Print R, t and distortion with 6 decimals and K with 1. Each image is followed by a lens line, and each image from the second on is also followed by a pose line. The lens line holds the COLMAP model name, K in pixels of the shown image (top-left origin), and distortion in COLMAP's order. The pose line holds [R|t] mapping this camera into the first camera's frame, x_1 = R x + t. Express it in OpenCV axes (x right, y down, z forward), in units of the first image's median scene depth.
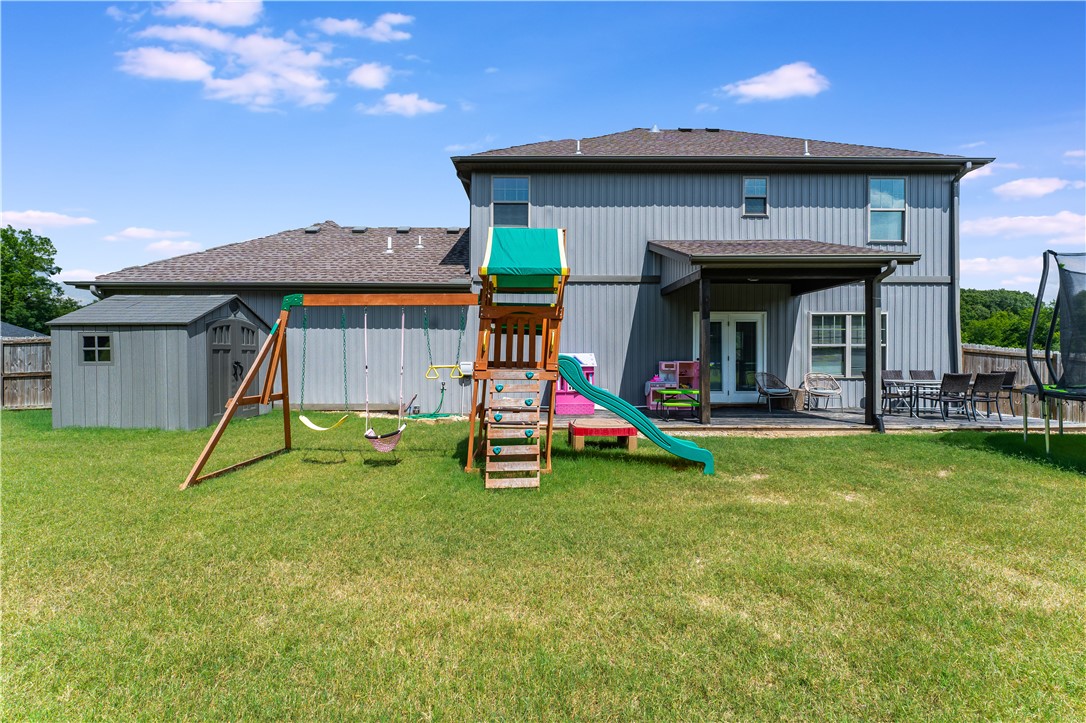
lens RADIAL K [[445.4, 0, 539.1], [0, 445.4, 360.0], [0, 0, 1]] dist [0.002480, -0.000268]
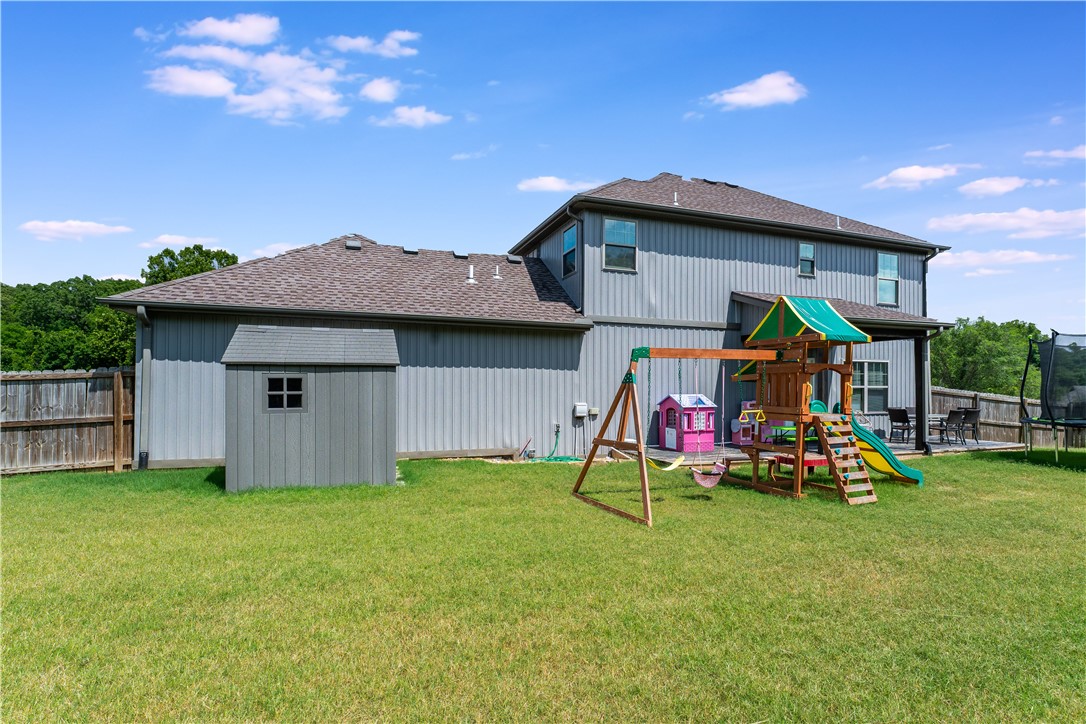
lens RADIAL K [[522.0, 0, 552.5], [0, 522.0, 390.3], [0, 0, 1]] dist [-0.005517, -0.000672]
pose [[0.943626, 0.001141, 0.331011, -0.596390], [0.000631, 0.999986, -0.005245, -0.017542], [-0.331012, 0.005159, 0.943612, -0.065080]]
